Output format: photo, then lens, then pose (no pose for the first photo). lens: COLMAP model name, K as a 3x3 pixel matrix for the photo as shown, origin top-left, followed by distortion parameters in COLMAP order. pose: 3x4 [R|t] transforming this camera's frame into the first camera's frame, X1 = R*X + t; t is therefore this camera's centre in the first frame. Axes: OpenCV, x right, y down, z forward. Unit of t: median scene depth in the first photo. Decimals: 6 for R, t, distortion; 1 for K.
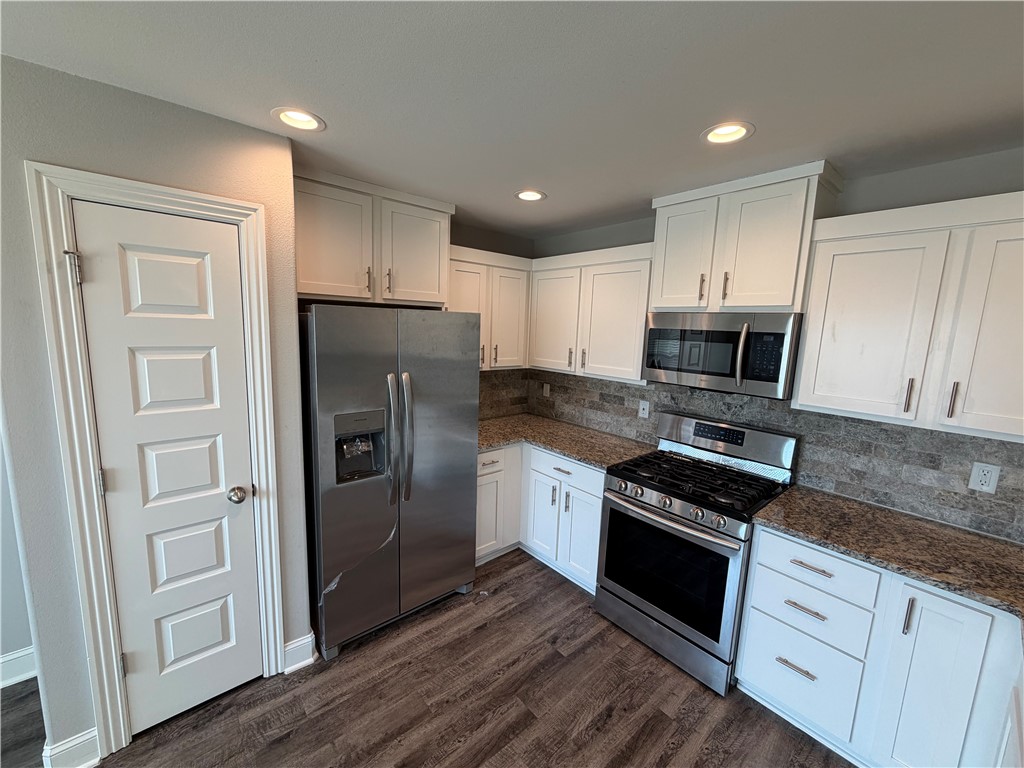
lens RADIAL K [[405.9, 0, 508.9], [0, 405.9, 383.7], [0, 0, 1]] dist [-0.000556, -0.000111]
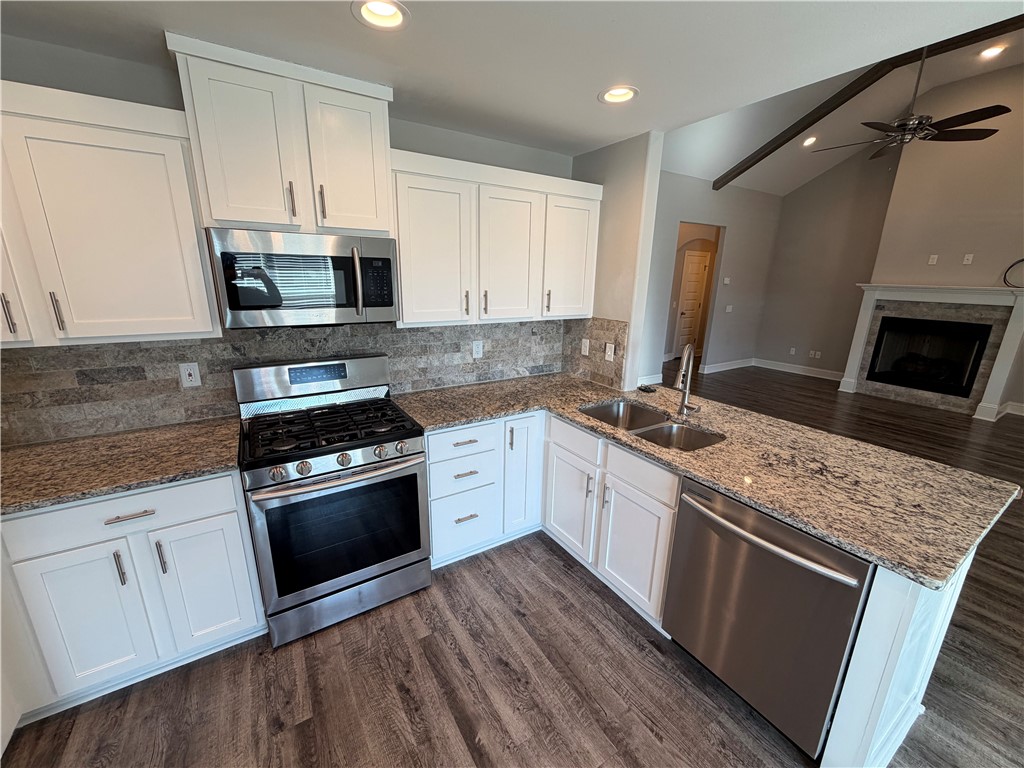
lens RADIAL K [[405.9, 0, 508.9], [0, 405.9, 383.7], [0, 0, 1]] dist [-0.000556, -0.000111]
pose [[0.149894, -0.287652, 0.945932, -0.346247], [0.131229, 0.954065, 0.269331, -0.053167], [-0.979954, 0.083763, 0.180757, 0.497651]]
